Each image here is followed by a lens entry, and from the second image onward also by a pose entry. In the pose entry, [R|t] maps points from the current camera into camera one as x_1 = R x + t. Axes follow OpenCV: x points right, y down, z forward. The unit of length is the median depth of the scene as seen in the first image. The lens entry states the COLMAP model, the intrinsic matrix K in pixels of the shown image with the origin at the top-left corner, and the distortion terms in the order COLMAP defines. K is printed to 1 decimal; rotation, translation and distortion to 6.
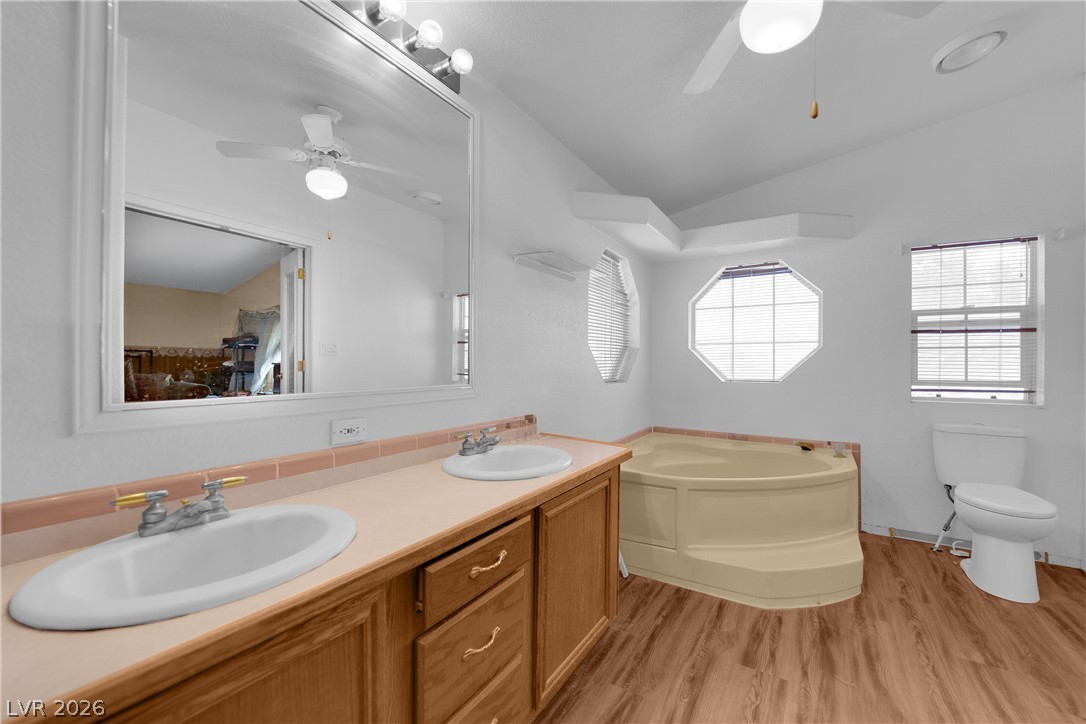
lens RADIAL K [[438.4, 0, 543.0], [0, 438.4, 362.0], [0, 0, 1]] dist [-0.014388, -0.000125]
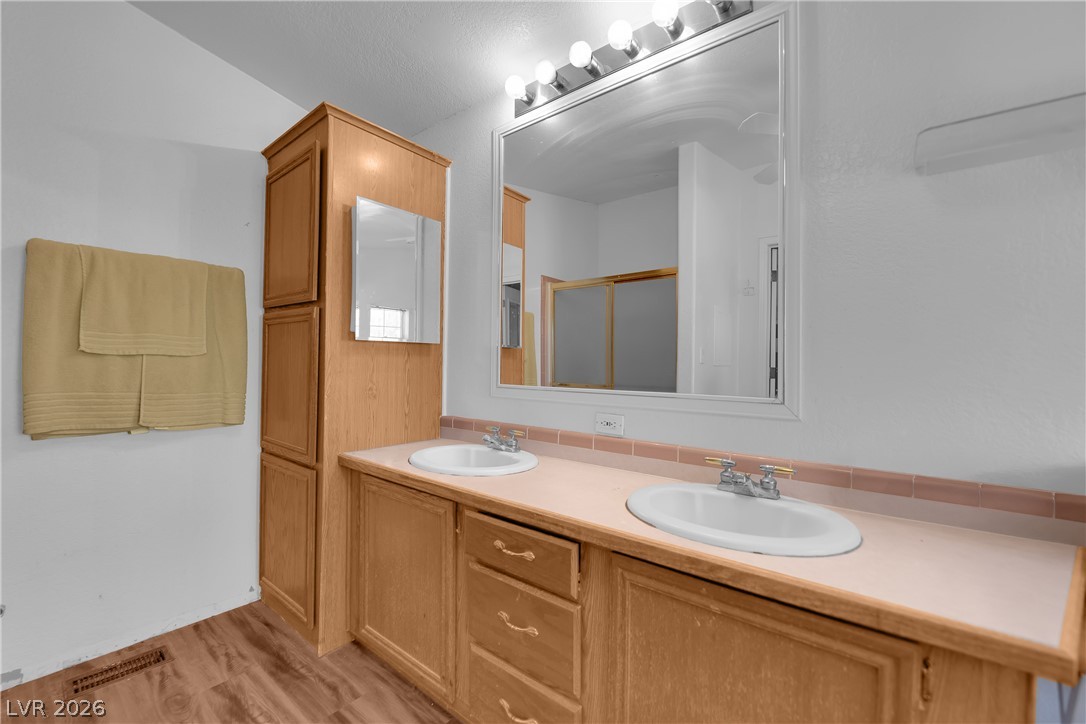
lens RADIAL K [[438.4, 0, 543.0], [0, 438.4, 362.0], [0, 0, 1]] dist [-0.014388, -0.000125]
pose [[-0.112875, -0.018622, -0.993435, 0.955788], [-0.013325, 0.999763, -0.017227, 0.016565], [0.993520, 0.011293, -0.113097, 1.203591]]
